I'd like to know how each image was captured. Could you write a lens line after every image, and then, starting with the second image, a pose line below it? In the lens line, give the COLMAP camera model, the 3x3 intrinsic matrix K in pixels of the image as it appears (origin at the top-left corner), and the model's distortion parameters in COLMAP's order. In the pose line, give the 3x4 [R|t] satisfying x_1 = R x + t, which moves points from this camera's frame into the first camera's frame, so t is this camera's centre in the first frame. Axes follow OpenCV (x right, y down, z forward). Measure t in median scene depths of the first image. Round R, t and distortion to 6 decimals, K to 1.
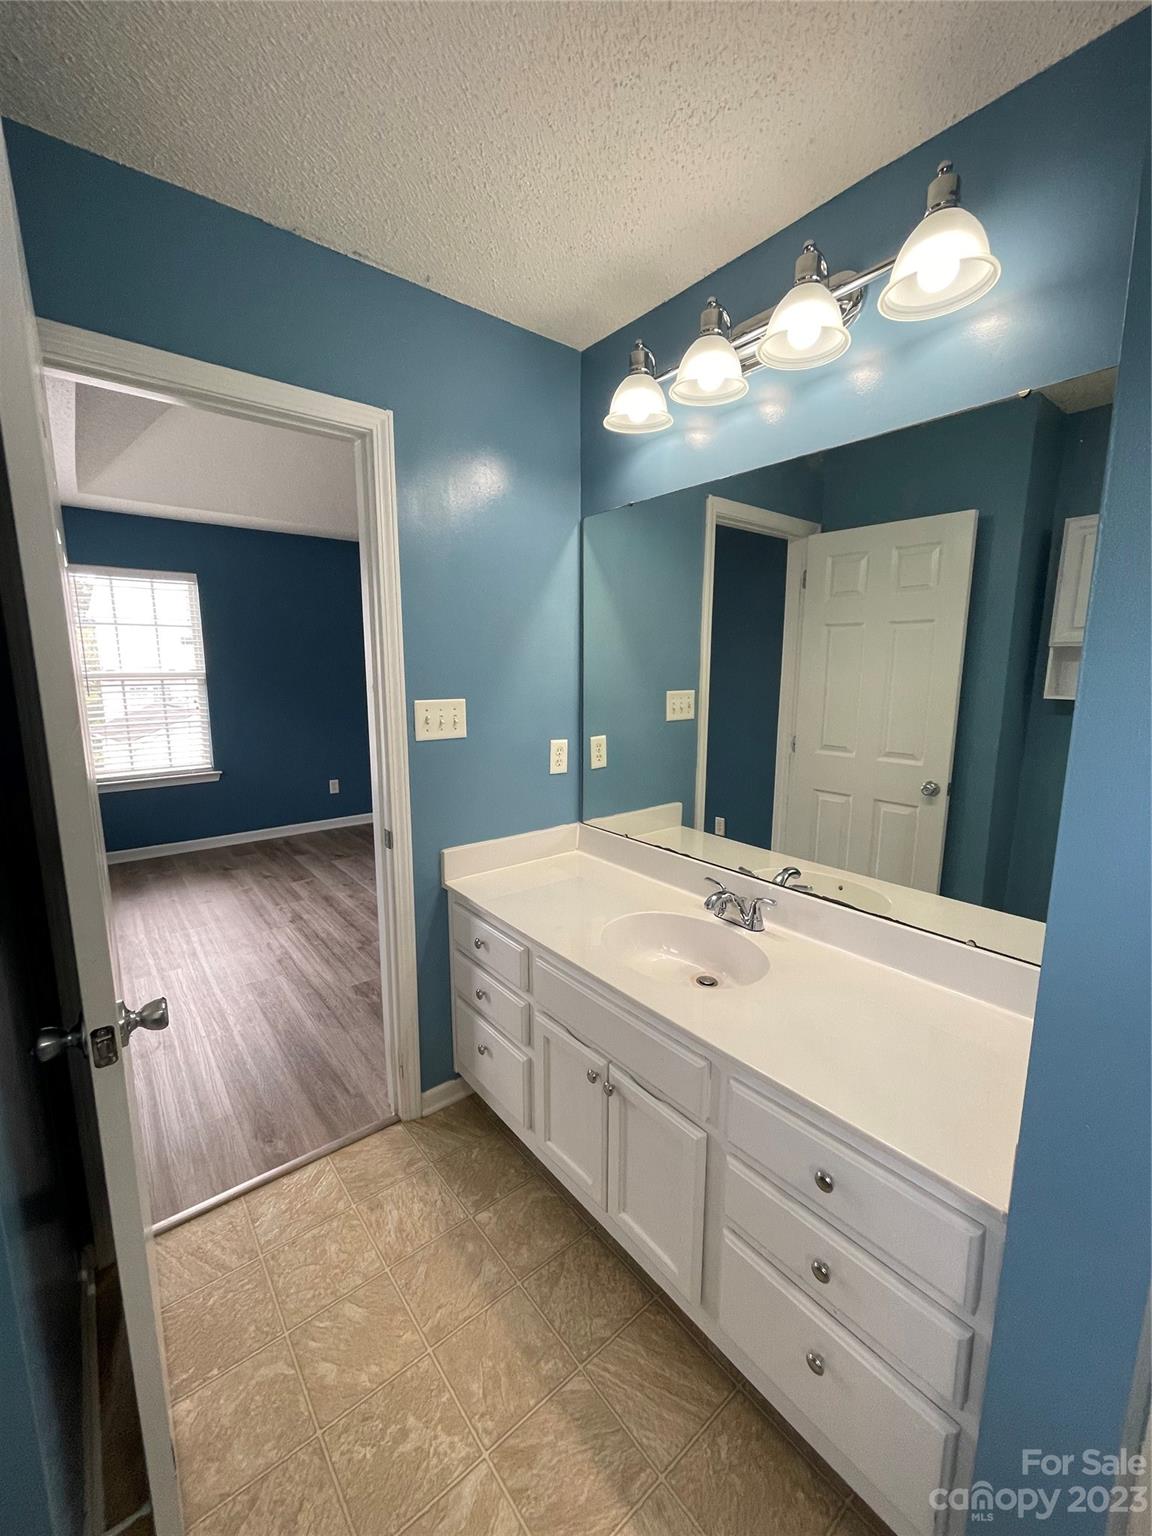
lens RADIAL K [[609.2, 0, 576.0], [0, 609.2, 768.0], [0, 0, 1]] dist [-0.013269, 0.009269]
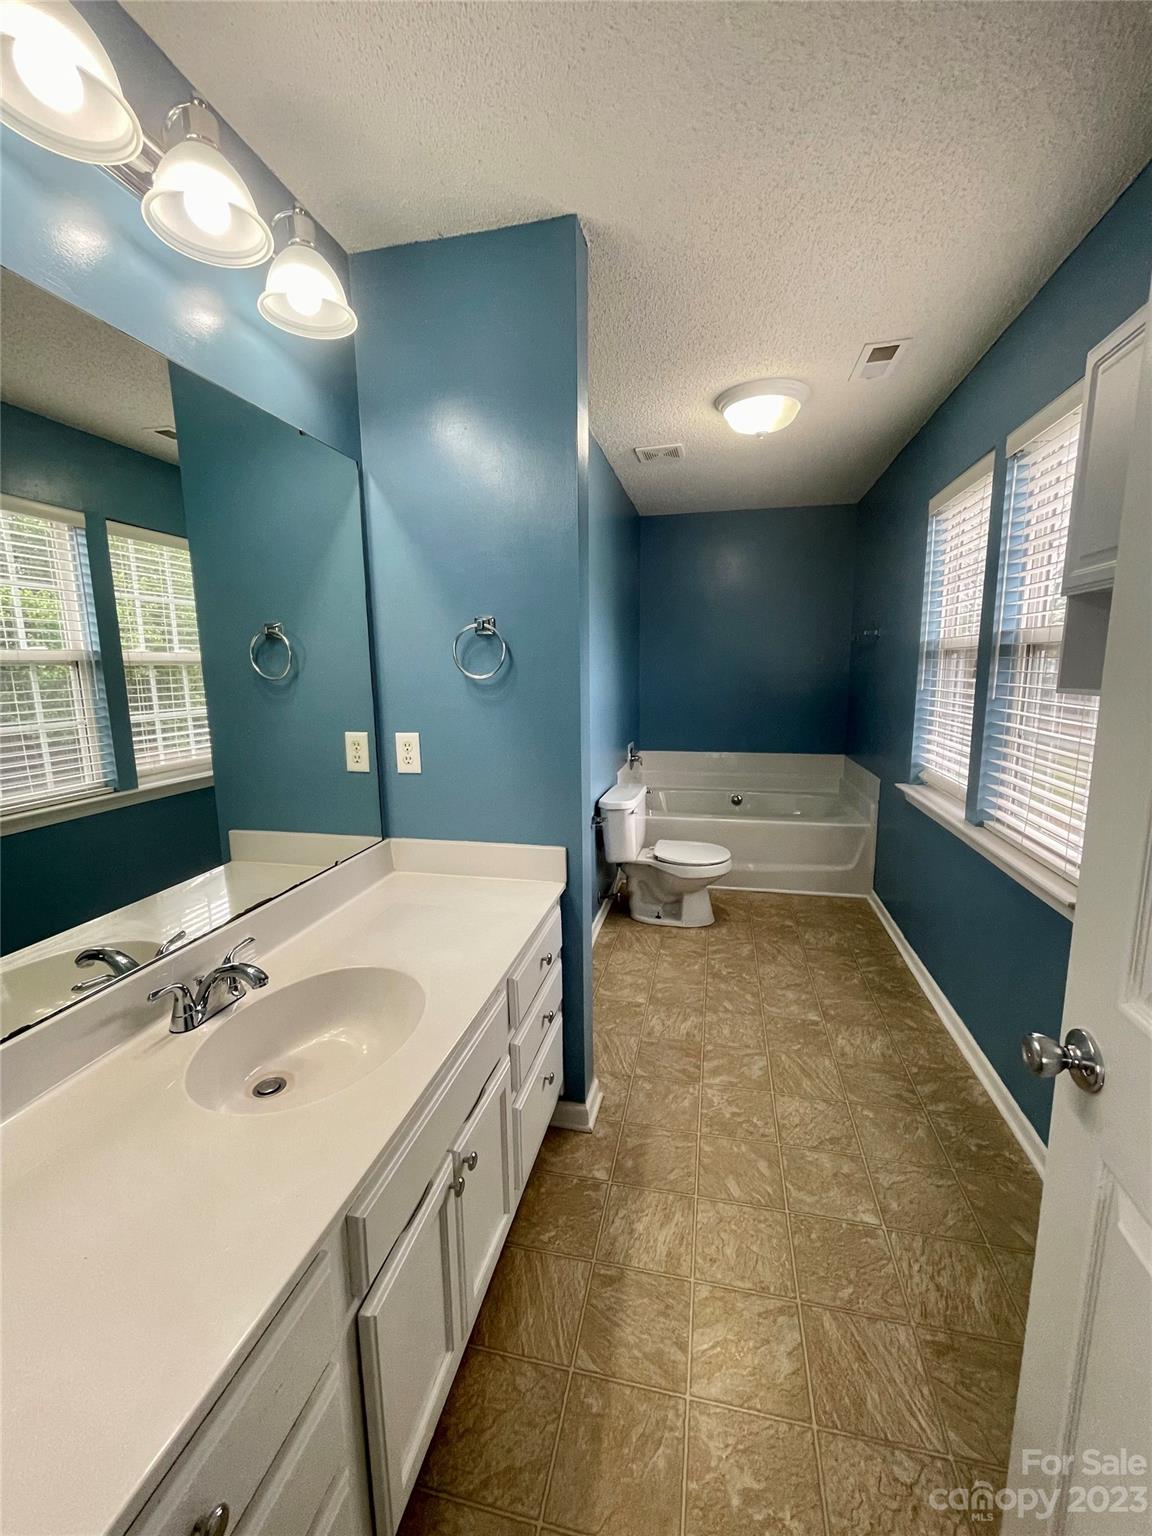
lens RADIAL K [[624.0, 0, 578.2], [0, 624.0, 763.1], [0, 0, 1]] dist [-0.011432, 0.008568]
pose [[-0.615636, -0.119120, 0.778976, -0.713682], [0.134615, 0.958082, 0.252897, -0.189640], [-0.776448, 0.260555, -0.573794, 1.438131]]
